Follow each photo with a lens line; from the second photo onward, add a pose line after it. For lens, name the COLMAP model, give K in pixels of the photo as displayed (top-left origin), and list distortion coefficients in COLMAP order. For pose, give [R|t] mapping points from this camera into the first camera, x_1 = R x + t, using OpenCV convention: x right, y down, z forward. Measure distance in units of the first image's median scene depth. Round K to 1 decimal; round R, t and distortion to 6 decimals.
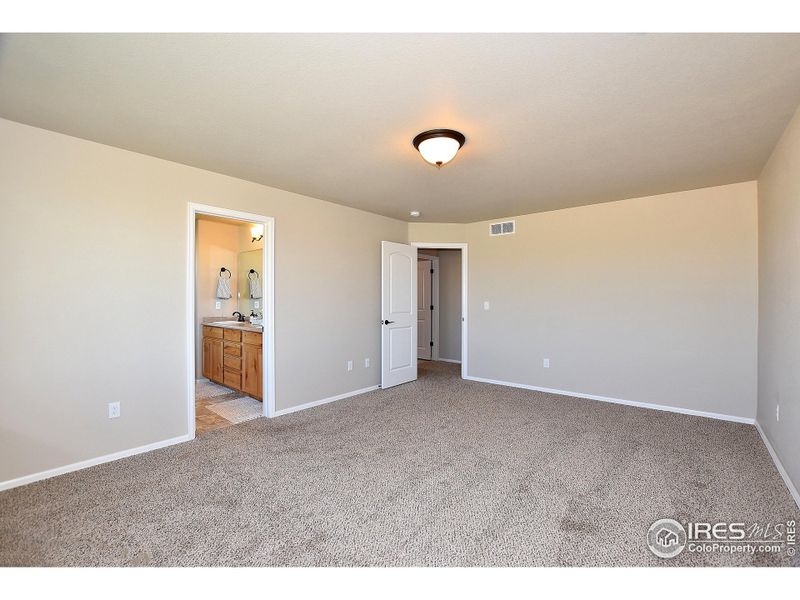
lens RADIAL K [[361.7, 0, 398.1], [0, 361.7, 300.1], [0, 0, 1]] dist [-0.022094, 0.000119]
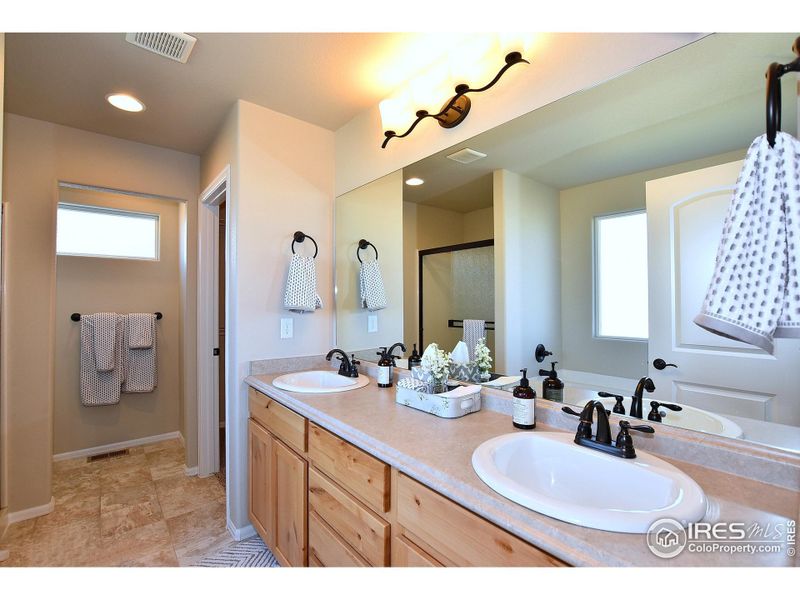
lens RADIAL K [[361.7, 0, 401.4], [0, 361.7, 300.8], [0, 0, 1]] dist [-0.022094, 0.000119]
pose [[0.989337, -0.003095, -0.145609, -0.322799], [0.000521, 0.999843, -0.017710, -0.007412], [0.145641, 0.017445, 0.989184, 0.636671]]
